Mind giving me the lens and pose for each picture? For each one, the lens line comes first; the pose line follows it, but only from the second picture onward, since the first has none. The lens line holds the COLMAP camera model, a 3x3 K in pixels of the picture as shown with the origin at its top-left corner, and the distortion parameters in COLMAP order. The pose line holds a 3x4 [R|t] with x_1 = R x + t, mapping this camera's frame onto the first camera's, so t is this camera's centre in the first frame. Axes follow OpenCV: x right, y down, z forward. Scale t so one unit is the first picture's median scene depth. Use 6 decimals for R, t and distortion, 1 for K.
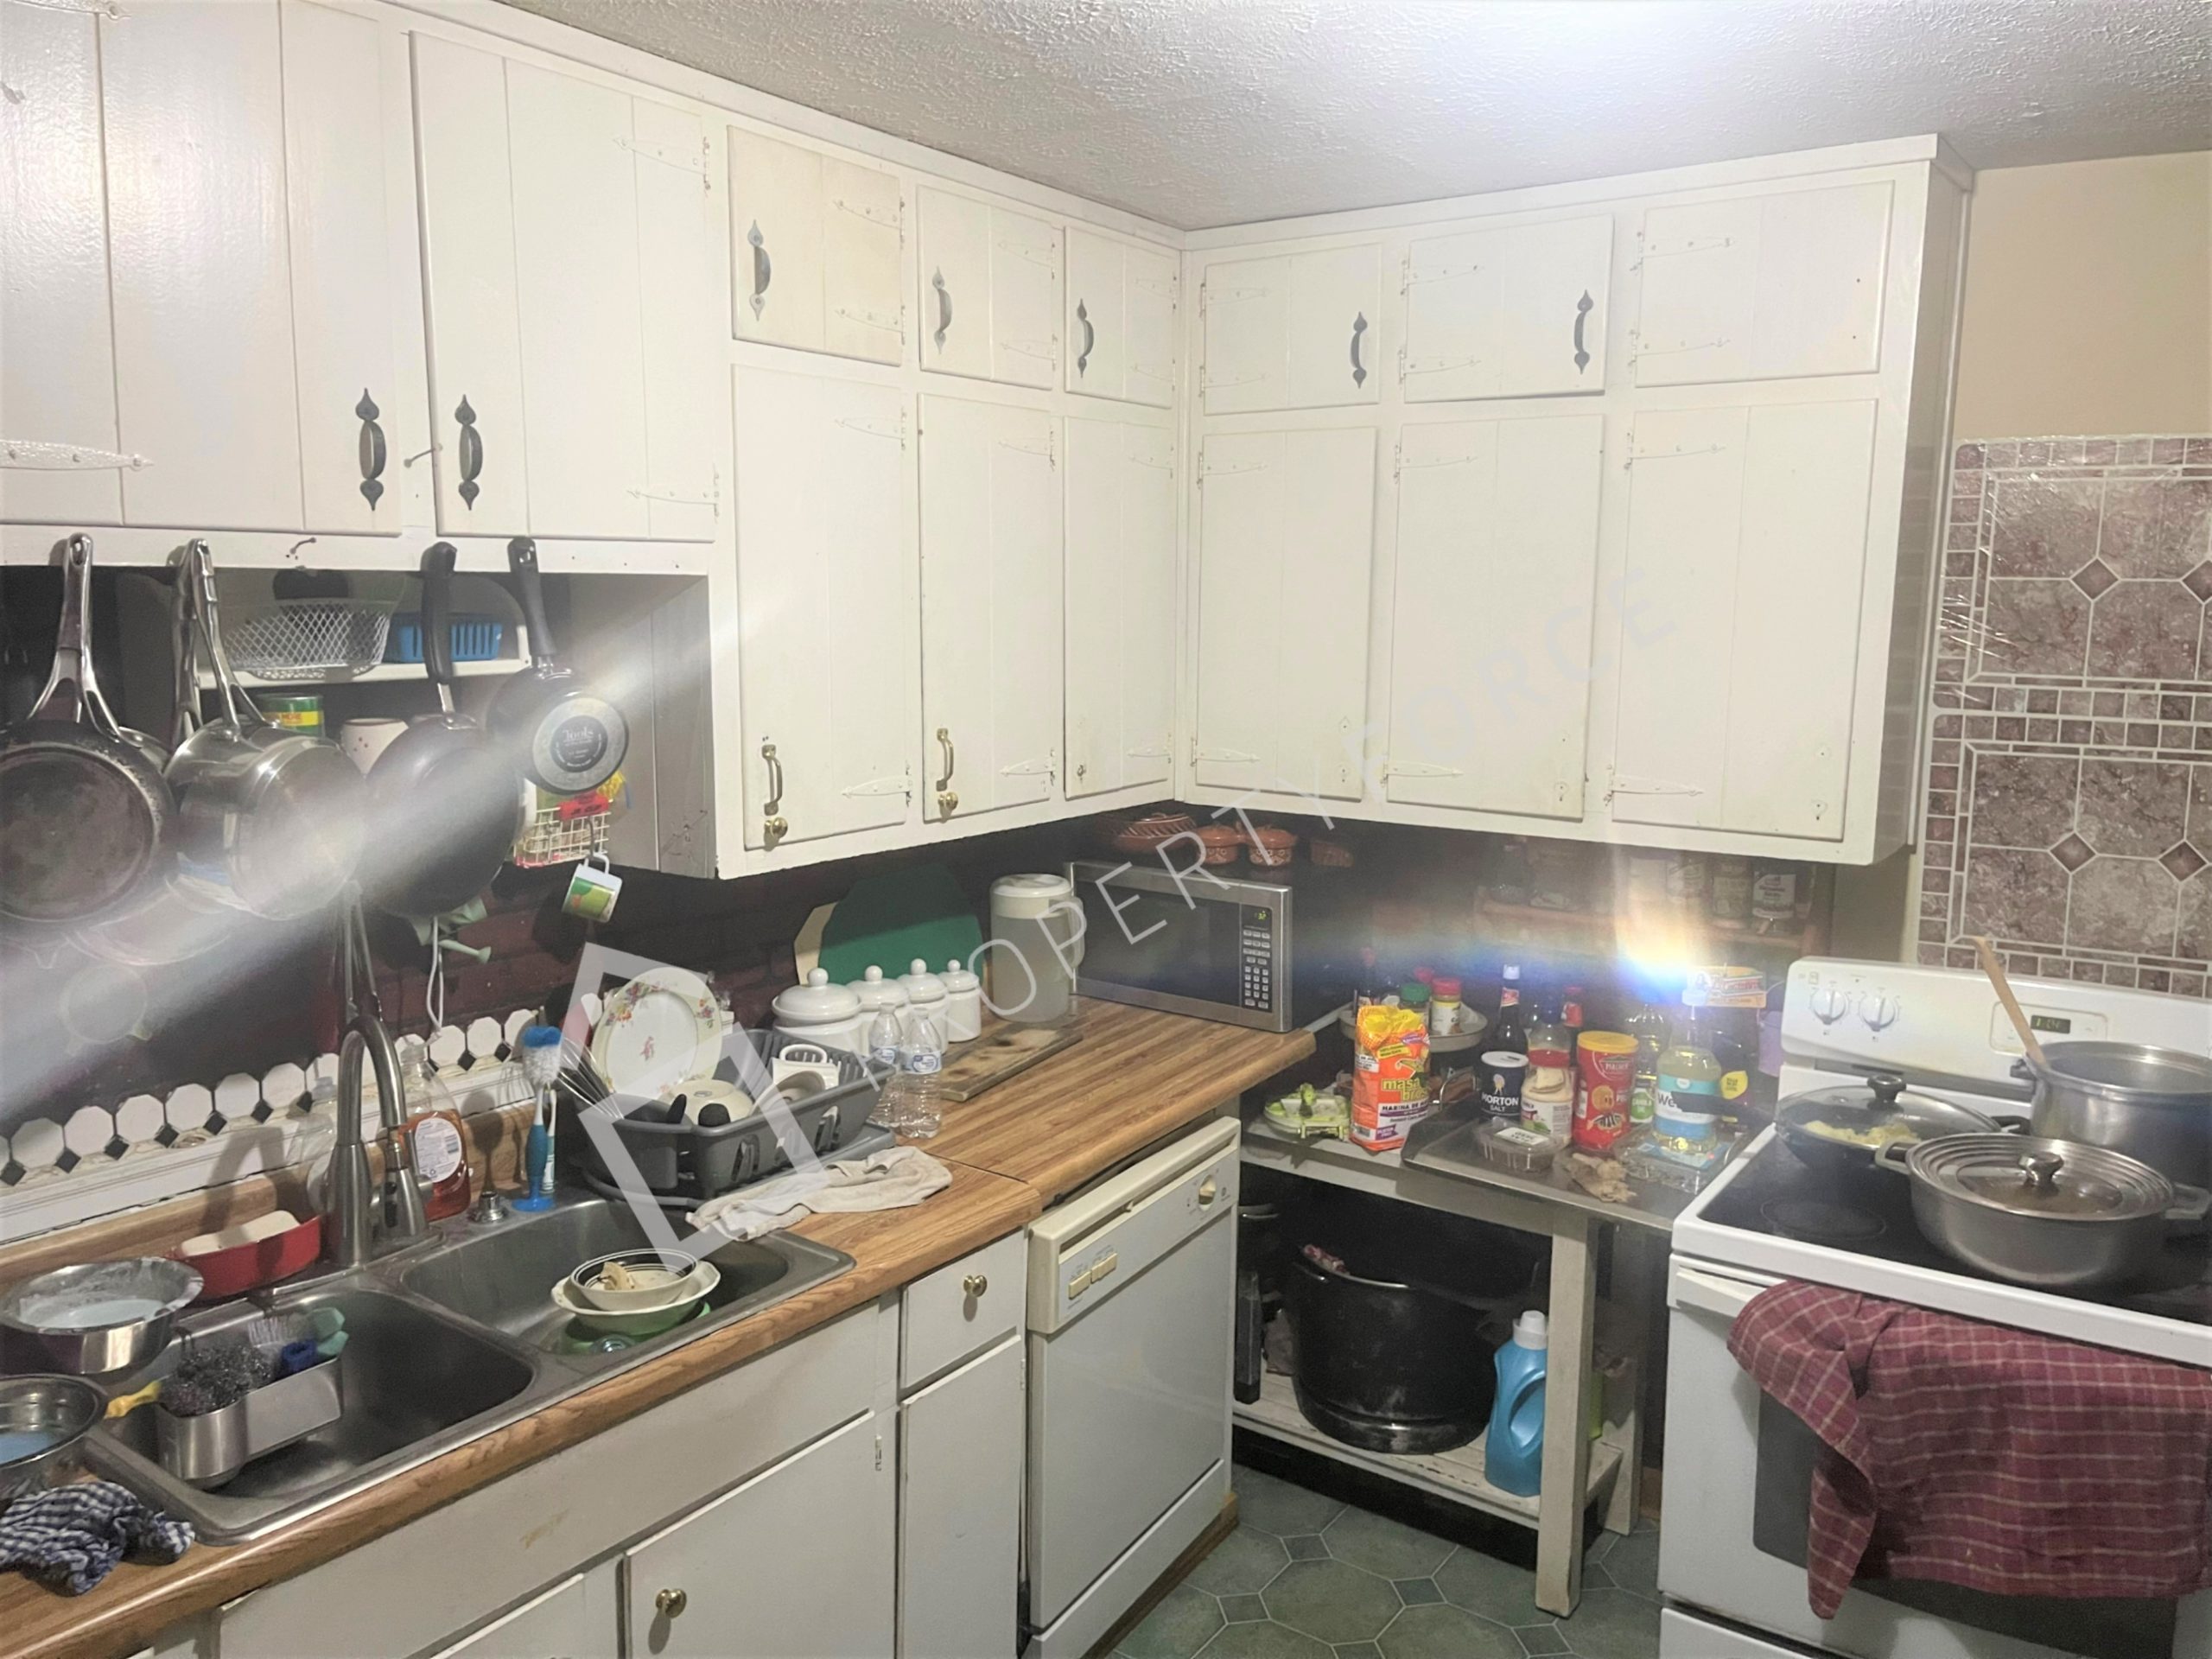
lens RADIAL K [[1672.6, 0, 1113.0], [0, 1672.6, 830.1], [0, 0, 1]] dist [0.070715, -0.099622]
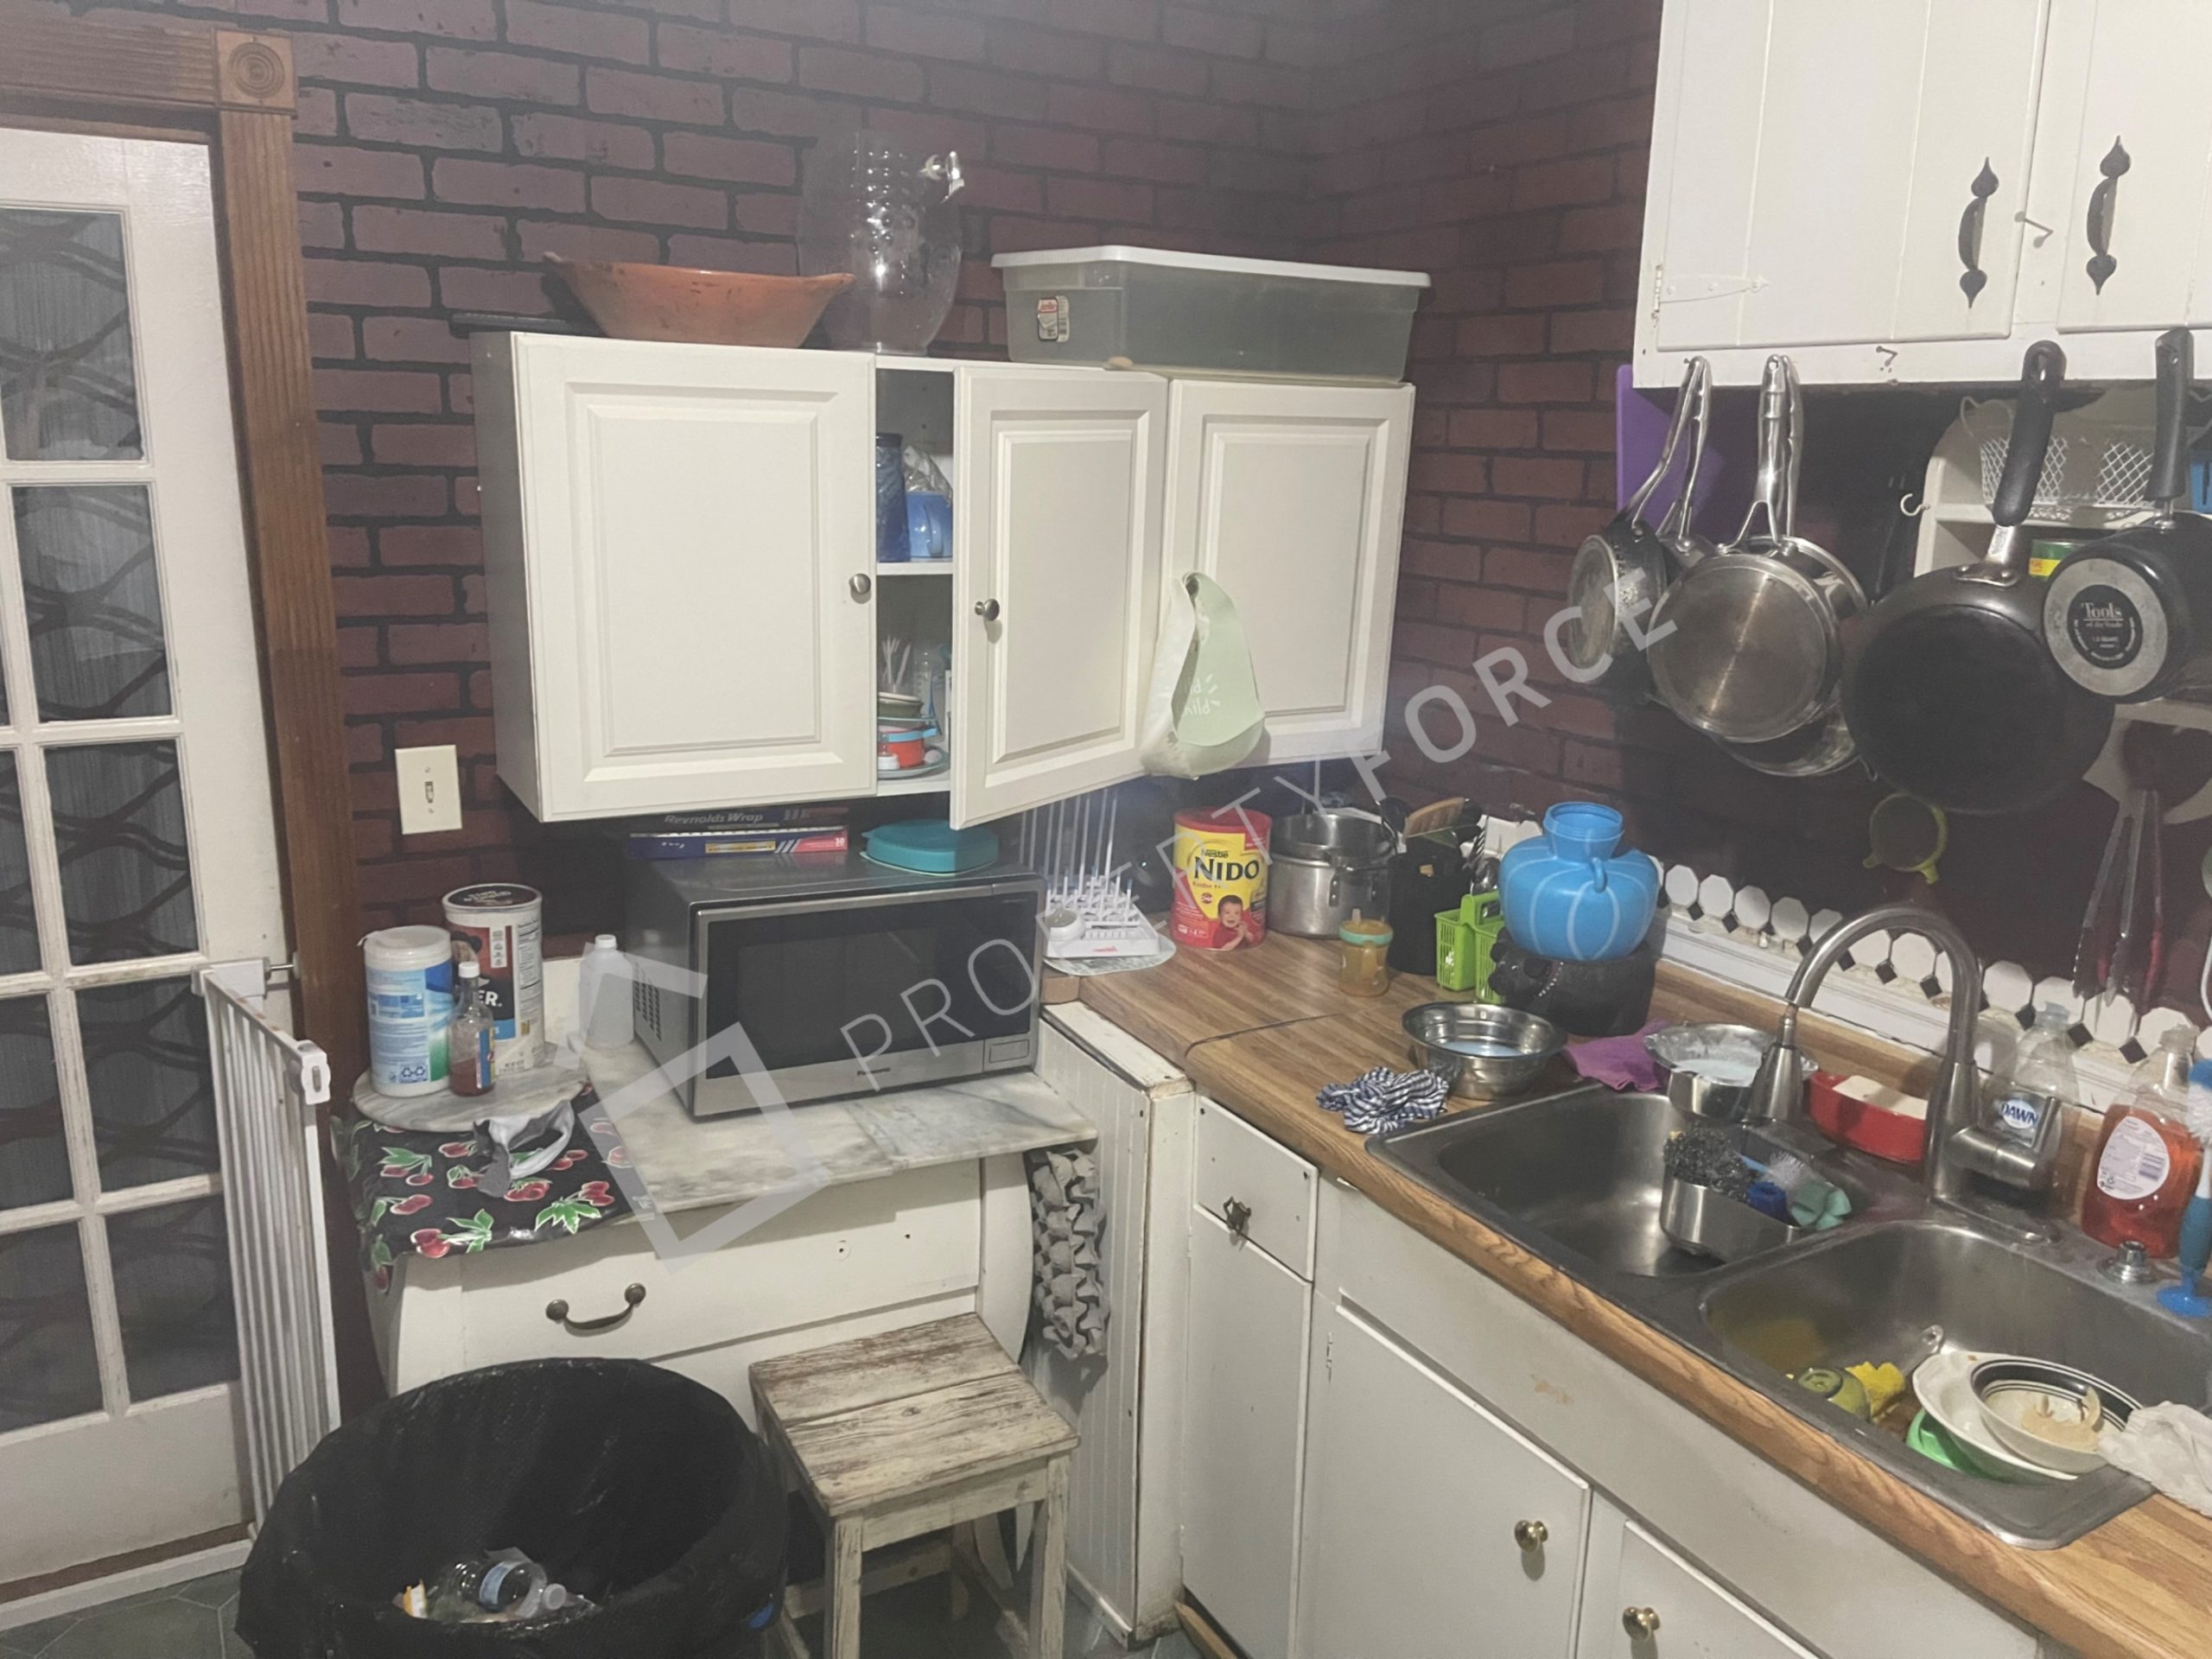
lens RADIAL K [[1672.6, 0, 1104.4], [0, 1672.6, 827.4], [0, 0, 1]] dist [0.070715, -0.099622]
pose [[-0.420679, 0.185960, -0.887946, 0.486976], [-0.160067, 0.948196, 0.274412, -0.097469], [0.892977, 0.257570, -0.369120, 0.902027]]
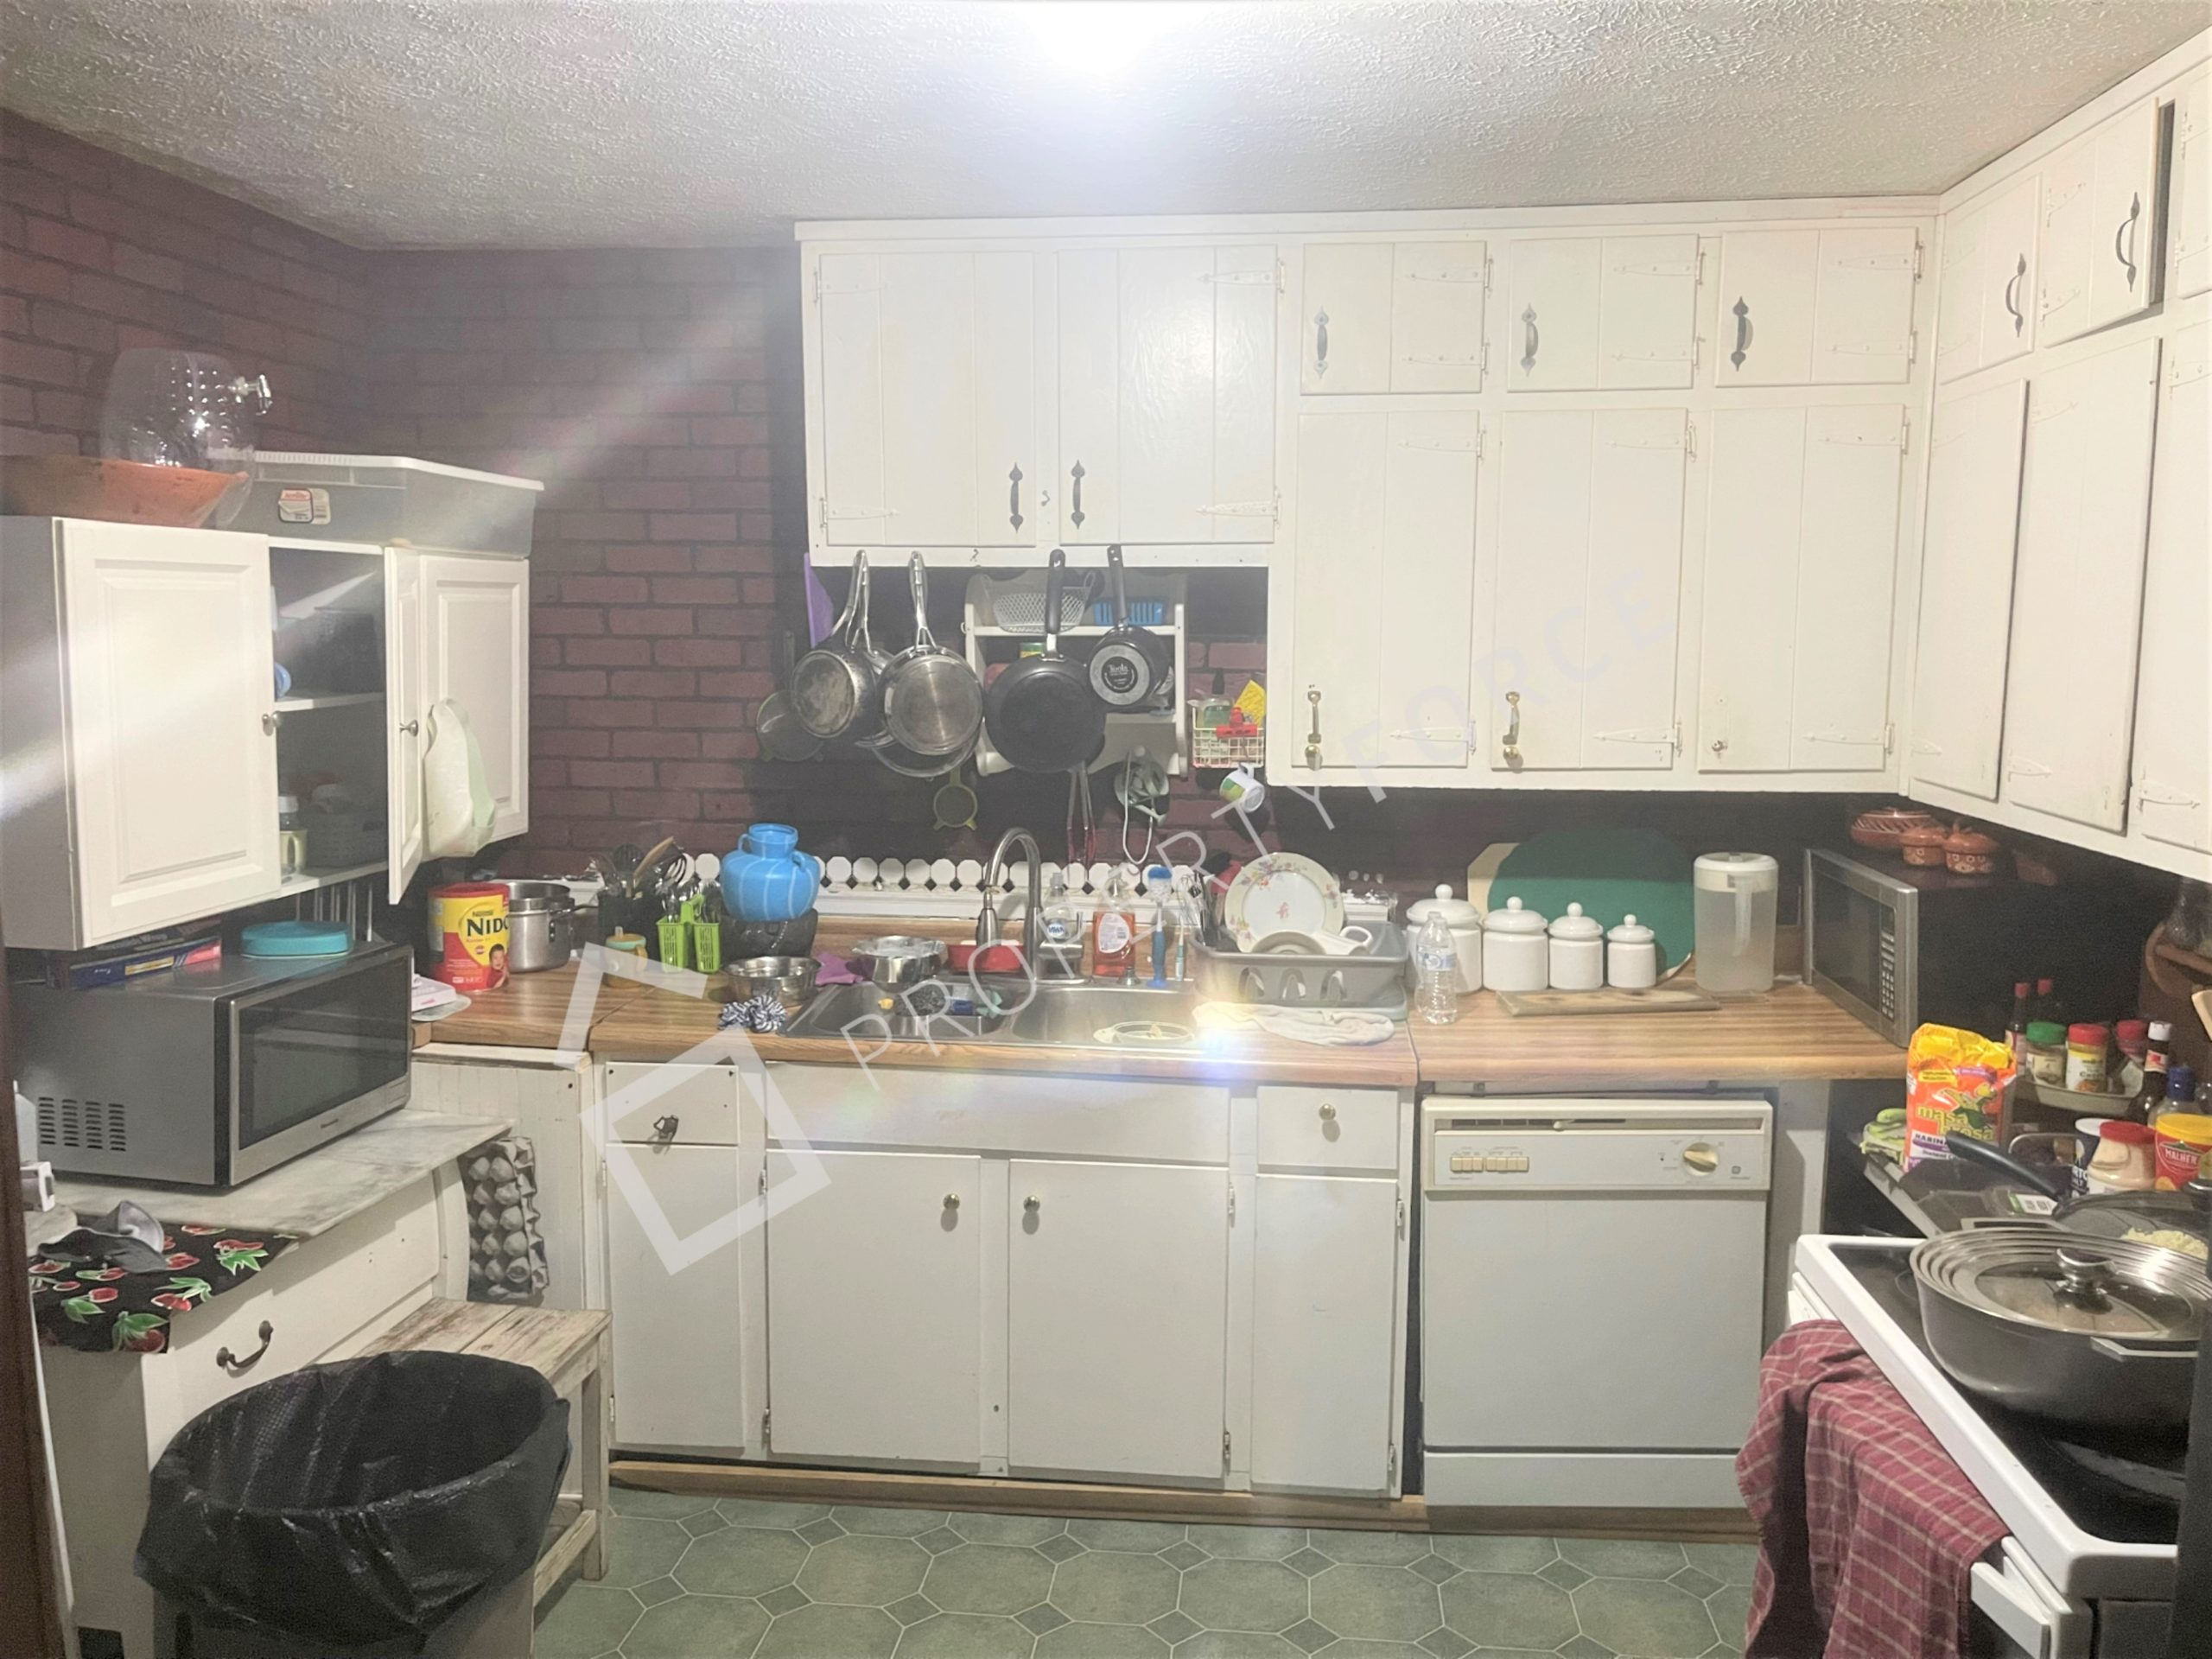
lens RADIAL K [[1672.6, 0, 1109.5], [0, 1672.6, 824.3], [0, 0, 1]] dist [0.070715, -0.099622]
pose [[0.481004, 0.098954, -0.871116, 1.045998], [-0.124629, 0.991237, 0.043783, 0.020055], [0.867815, 0.087506, 0.489121, 0.236585]]
